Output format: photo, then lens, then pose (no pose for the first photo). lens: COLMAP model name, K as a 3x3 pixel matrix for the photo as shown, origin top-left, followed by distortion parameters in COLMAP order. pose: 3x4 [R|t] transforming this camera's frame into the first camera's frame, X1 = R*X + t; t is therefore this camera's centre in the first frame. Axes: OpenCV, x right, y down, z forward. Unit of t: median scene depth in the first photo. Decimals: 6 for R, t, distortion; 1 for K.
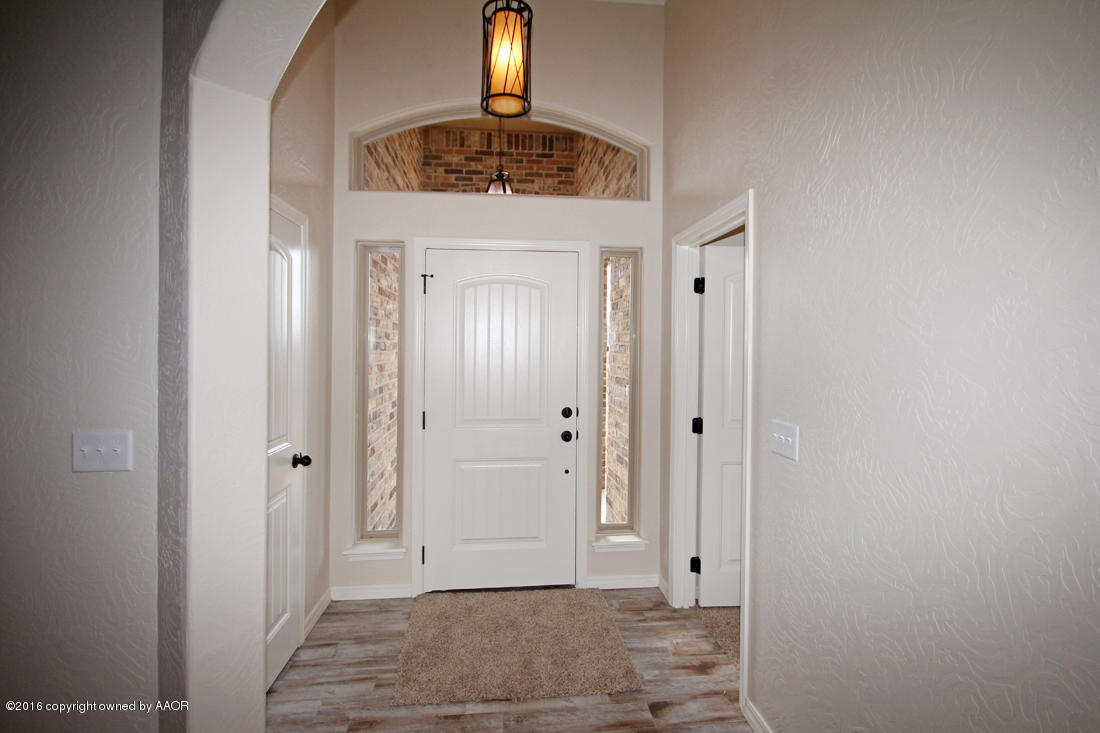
lens RADIAL K [[532.5, 0, 554.0], [0, 532.5, 356.3], [0, 0, 1]] dist [0.000369, 0.001158]
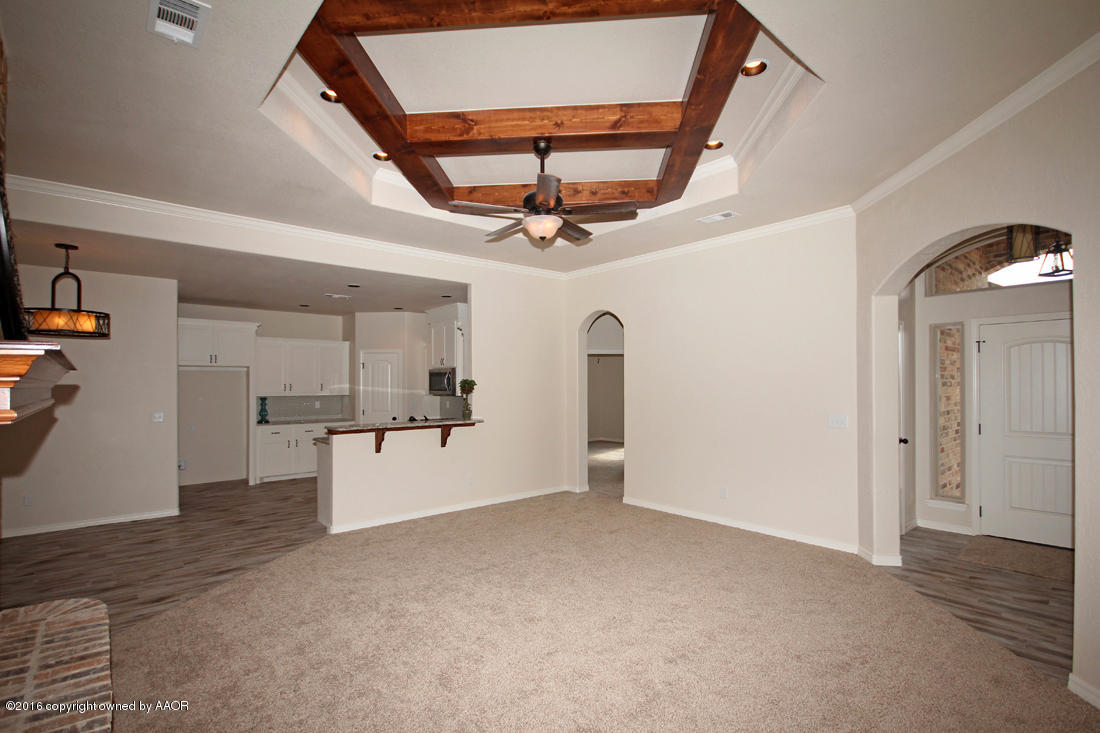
lens RADIAL K [[532.5, 0, 552.6], [0, 532.5, 374.6], [0, 0, 1]] dist [0.000369, 0.001158]
pose [[0.582123, -0.019520, -0.812867, 0.303333], [-0.003082, 0.999652, -0.026212, -0.002391], [0.813095, 0.017764, 0.581860, -0.951343]]
